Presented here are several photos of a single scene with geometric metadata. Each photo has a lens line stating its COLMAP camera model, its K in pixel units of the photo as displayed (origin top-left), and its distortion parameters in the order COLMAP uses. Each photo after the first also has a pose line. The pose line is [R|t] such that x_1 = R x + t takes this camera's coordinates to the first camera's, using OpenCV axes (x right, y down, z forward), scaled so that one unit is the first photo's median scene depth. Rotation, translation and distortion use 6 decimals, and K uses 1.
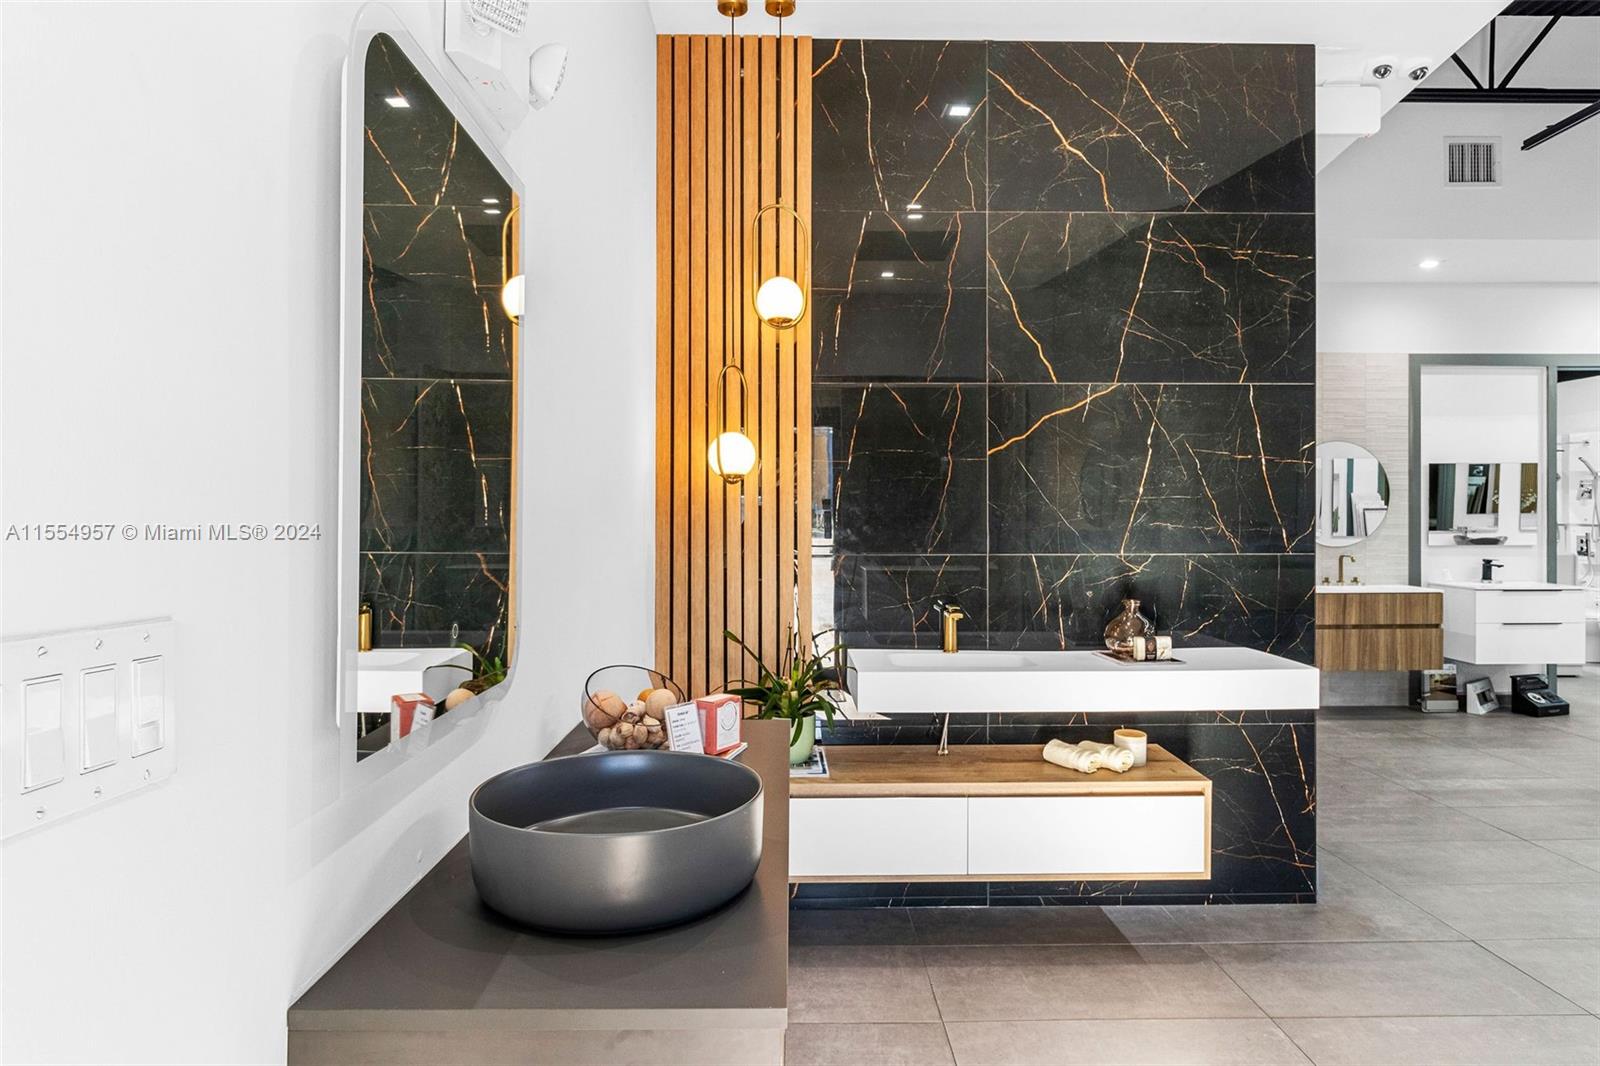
lens RADIAL K [[928.4, 0, 794.6], [0, 928.4, 519.2], [0, 0, 1]] dist [0.003750, -0.001852]
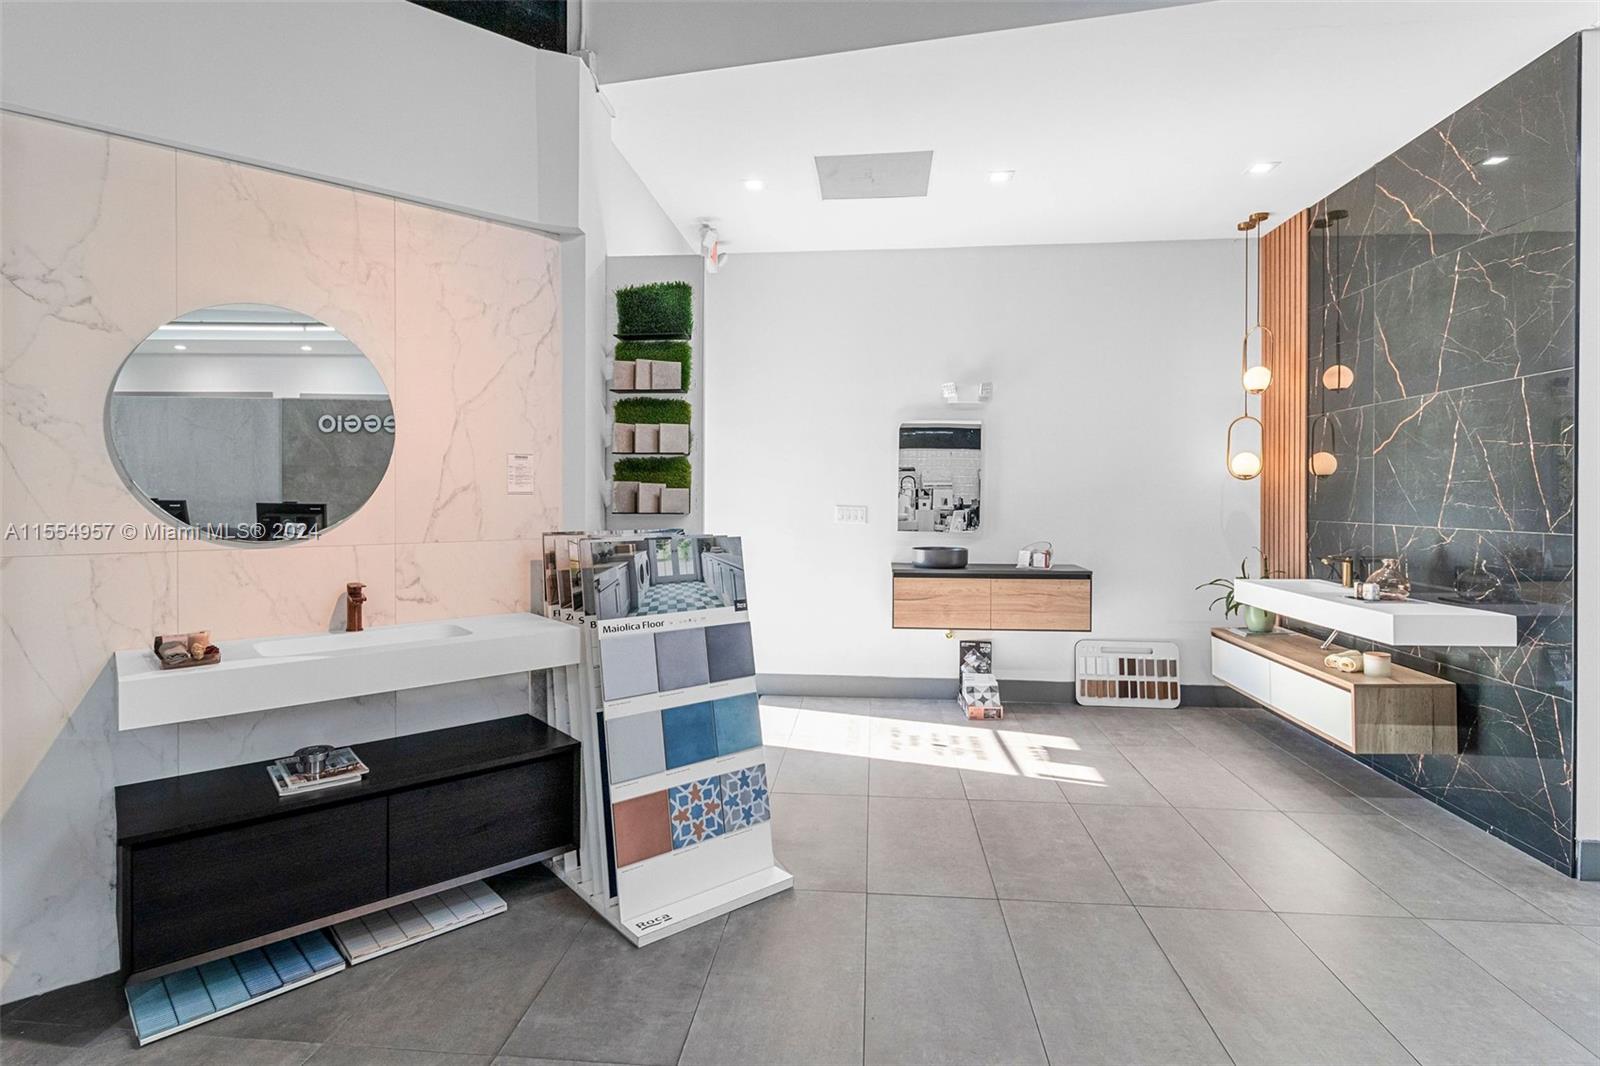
lens RADIAL K [[796.1, 0, 801.0], [0, 796.1, 506.4], [0, 0, 1]] dist [-0.001484, -0.001109]
pose [[-0.110349, 0.013626, -0.993800, 1.523539], [0.000036, 0.999906, 0.013706, -0.005795], [0.993893, 0.001477, -0.110339, 0.257195]]
